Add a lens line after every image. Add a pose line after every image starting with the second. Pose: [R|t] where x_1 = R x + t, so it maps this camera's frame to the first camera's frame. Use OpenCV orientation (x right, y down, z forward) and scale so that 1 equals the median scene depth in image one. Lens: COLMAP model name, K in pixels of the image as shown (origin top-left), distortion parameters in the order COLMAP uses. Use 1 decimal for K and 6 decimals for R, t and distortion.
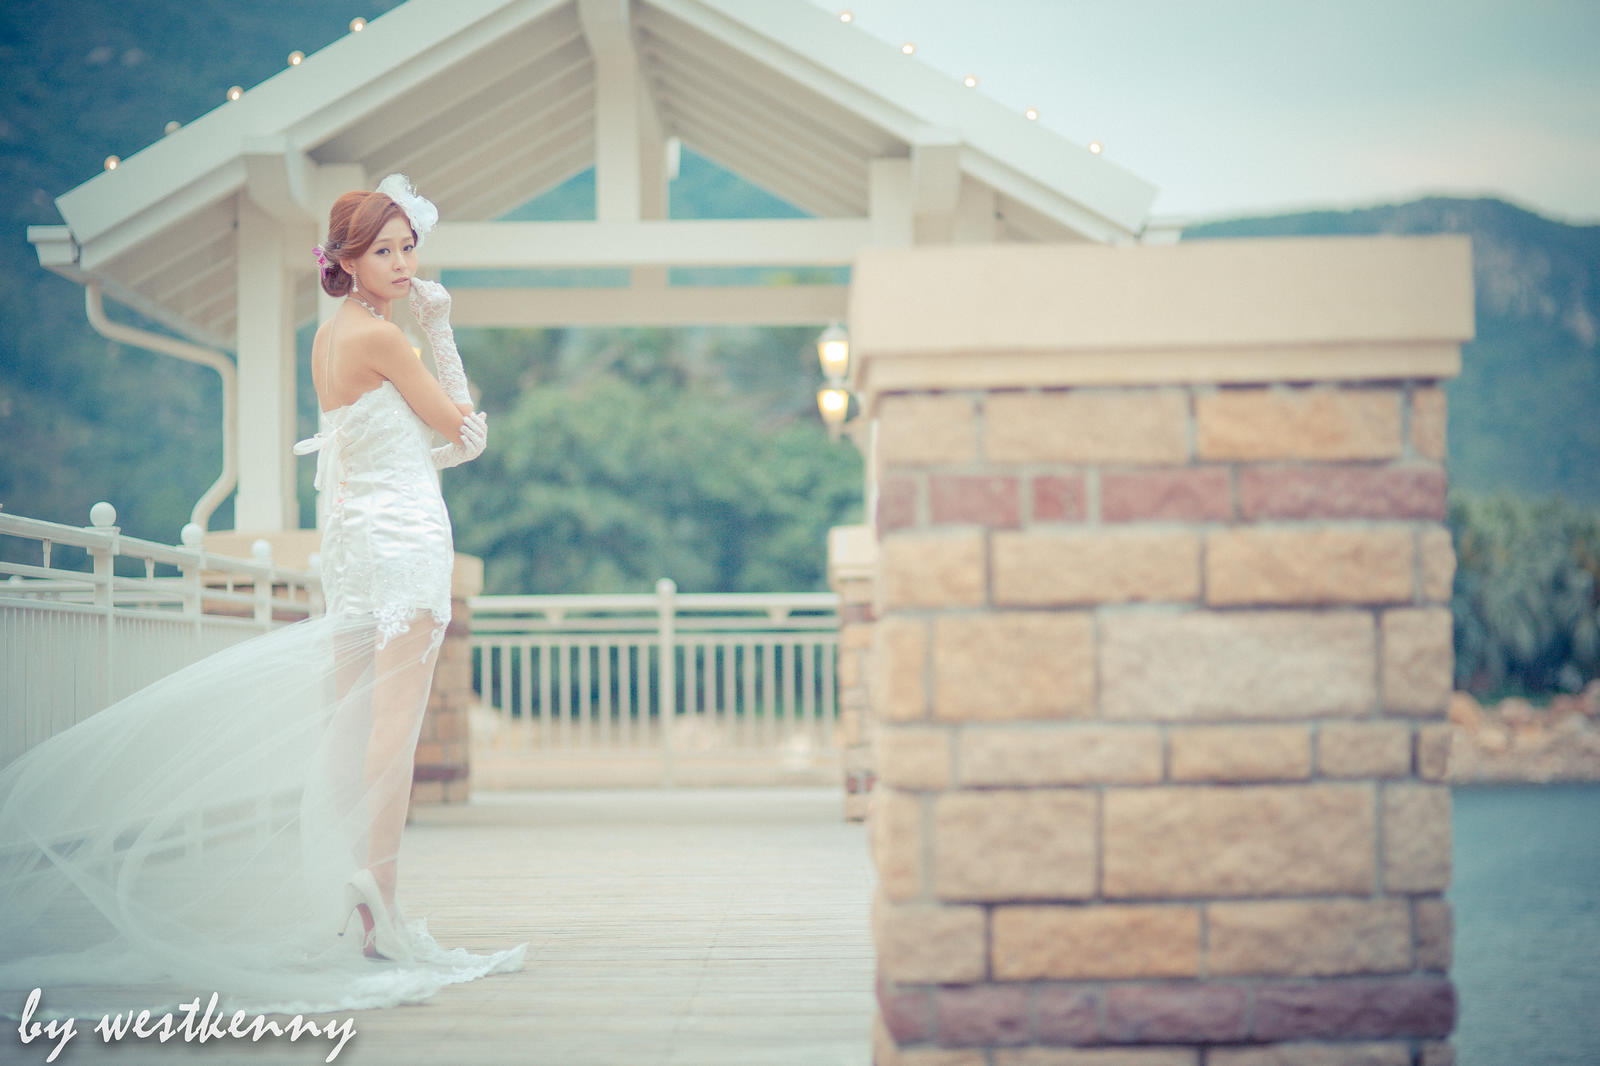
lens RADIAL K [[3735.9, 0, 800.0], [0, 3735.9, 533.0], [0, 0, 1]] dist [-1.378484, 26.763509]
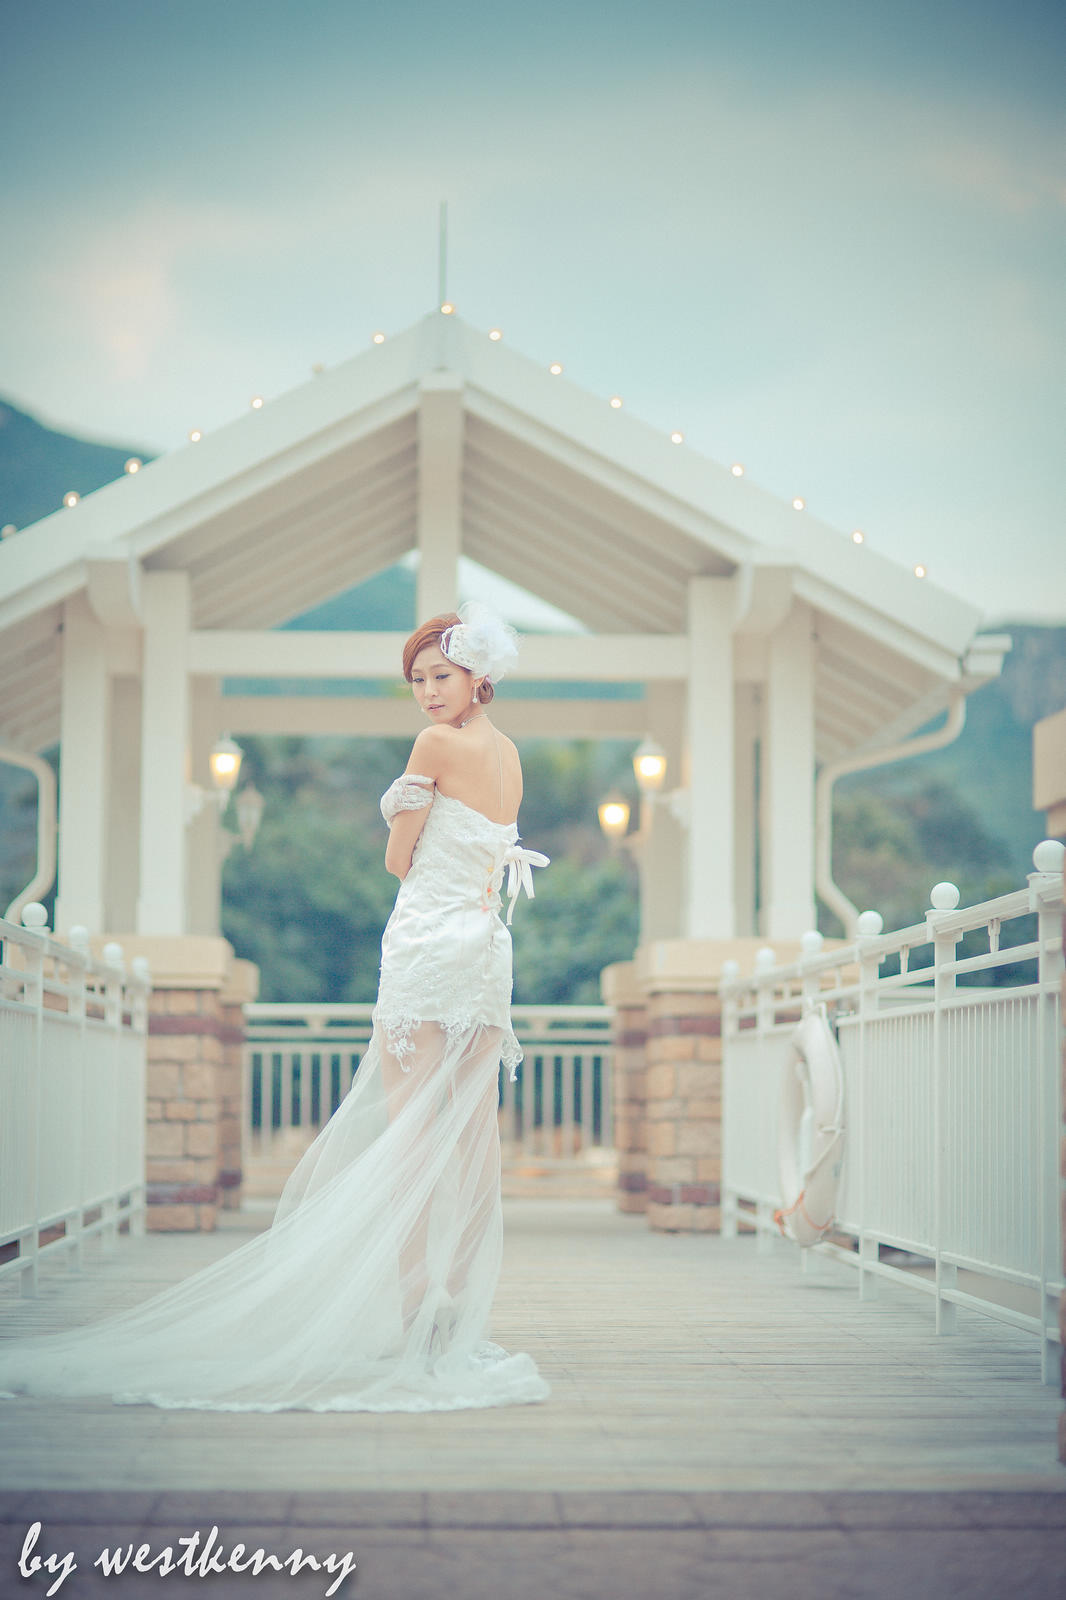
lens RADIAL K [[3735.9, 0, 533.0], [0, 3735.9, 800.0], [0, 0, 1]] dist [-1.378484, 26.763509]
pose [[0.997601, 0.018550, 0.066693, -0.080928], [-0.015923, 0.999085, -0.039703, 0.000774], [-0.067368, 0.038546, 0.996983, -0.007898]]
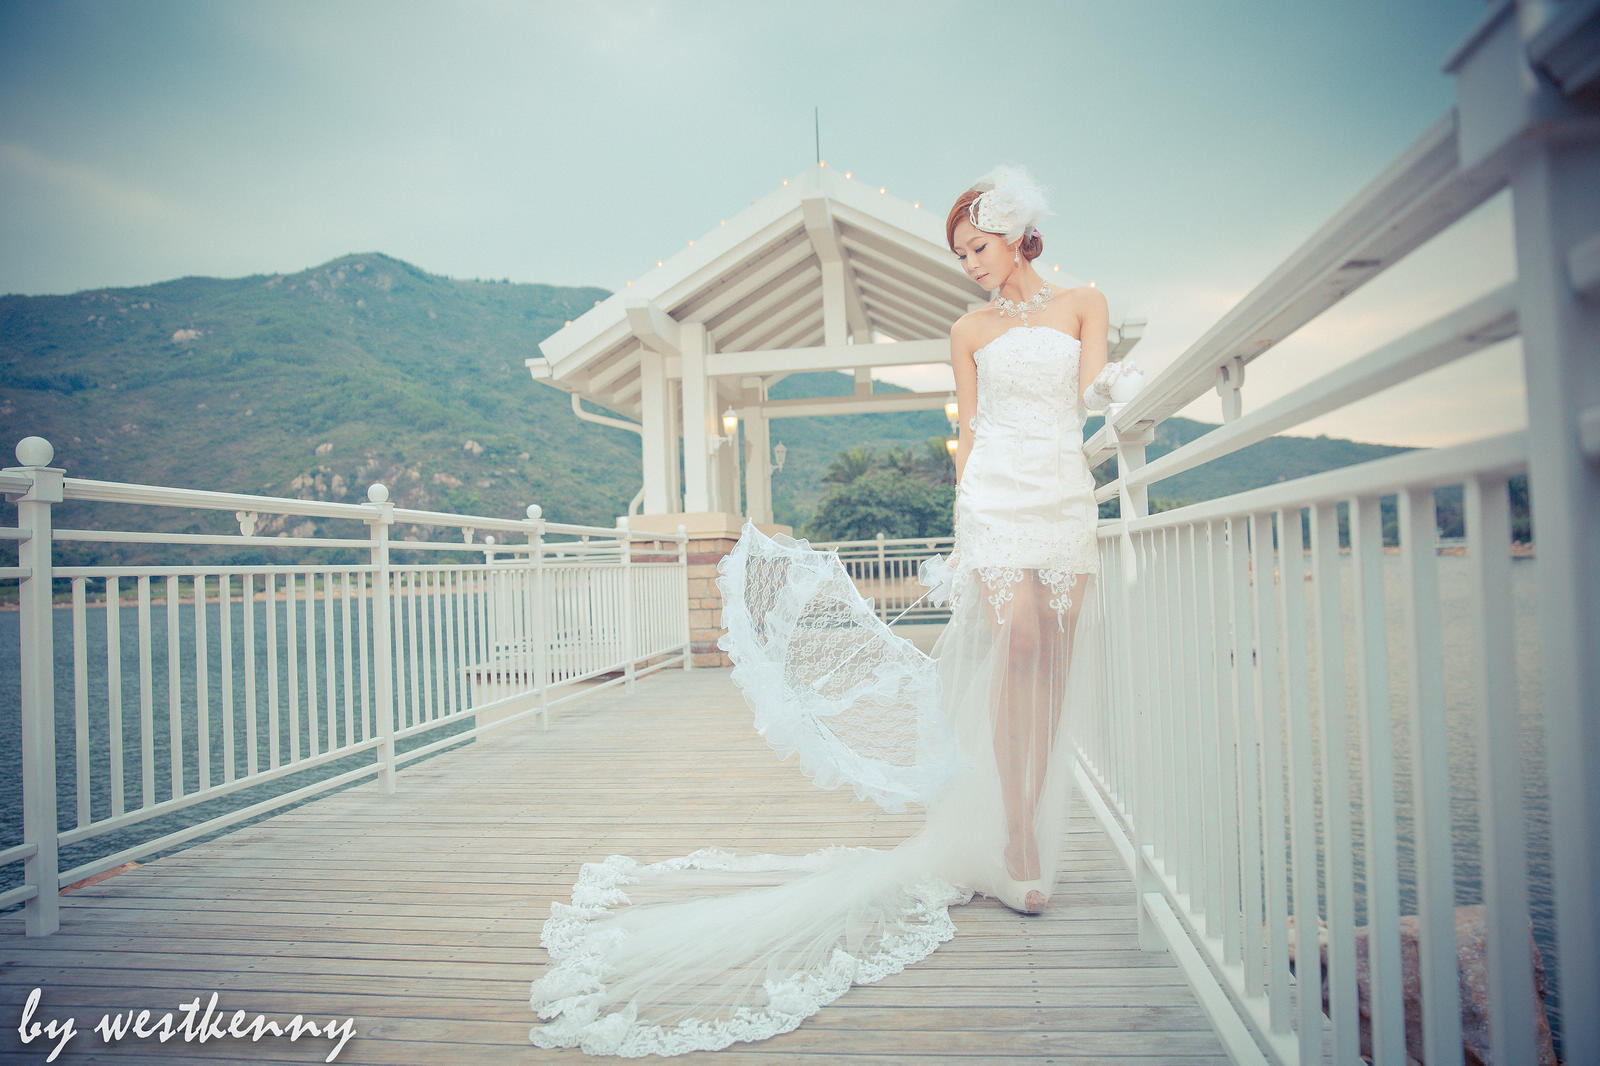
lens RADIAL K [[928.4, 0, 800.0], [0, 928.4, 533.0], [0, 0, 1]] dist [-0.129592, -0.000489]
pose [[0.987444, -0.029228, -0.155239, 0.003168], [0.030748, 0.999500, 0.007400, 0.007492], [0.154946, -0.012081, 0.987849, 0.470461]]
